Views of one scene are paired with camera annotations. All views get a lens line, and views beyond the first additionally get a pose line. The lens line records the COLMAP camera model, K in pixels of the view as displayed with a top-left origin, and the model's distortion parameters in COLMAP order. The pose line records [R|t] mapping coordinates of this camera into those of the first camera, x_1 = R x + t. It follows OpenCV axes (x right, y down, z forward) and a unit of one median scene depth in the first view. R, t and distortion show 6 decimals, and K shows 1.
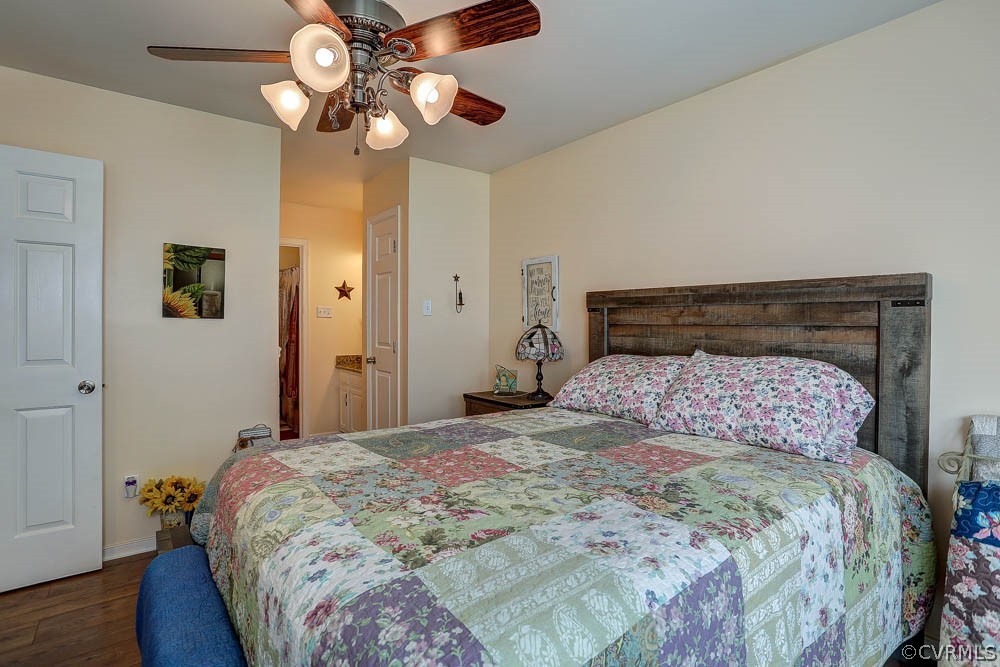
lens RADIAL K [[490.9, 0, 496.3], [0, 490.9, 327.1], [0, 0, 1]] dist [-0.035848, 0.003693]
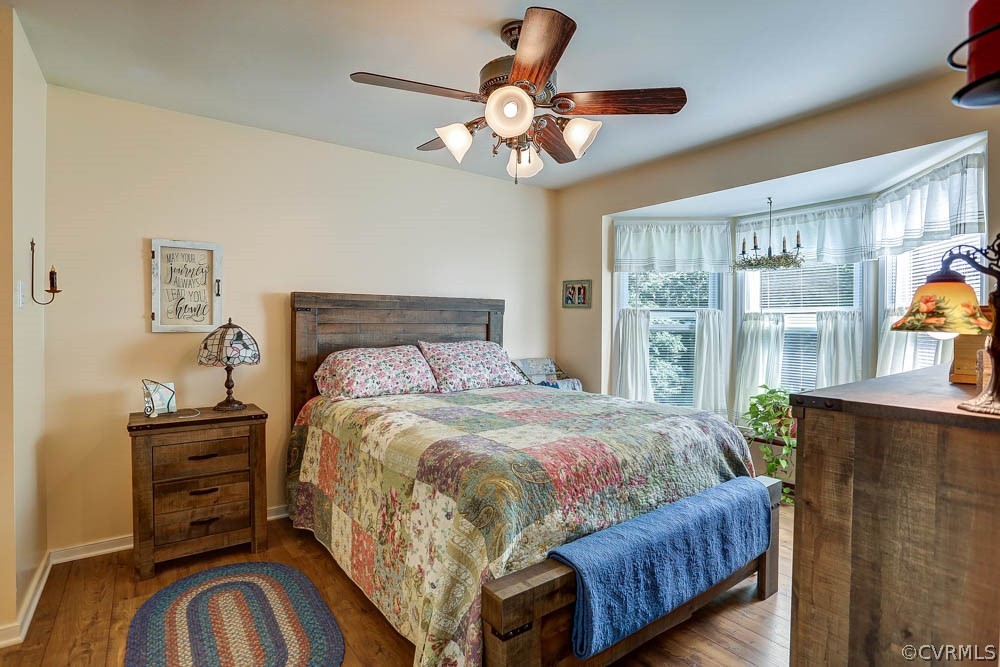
lens RADIAL K [[490.9, 0, 500.0], [0, 490.9, 329.1], [0, 0, 1]] dist [-0.035848, 0.003693]
pose [[0.042522, -0.012666, 0.999015, -0.904802], [0.006555, 0.999902, 0.012398, -0.003340], [-0.999074, 0.006022, 0.042601, 0.592890]]
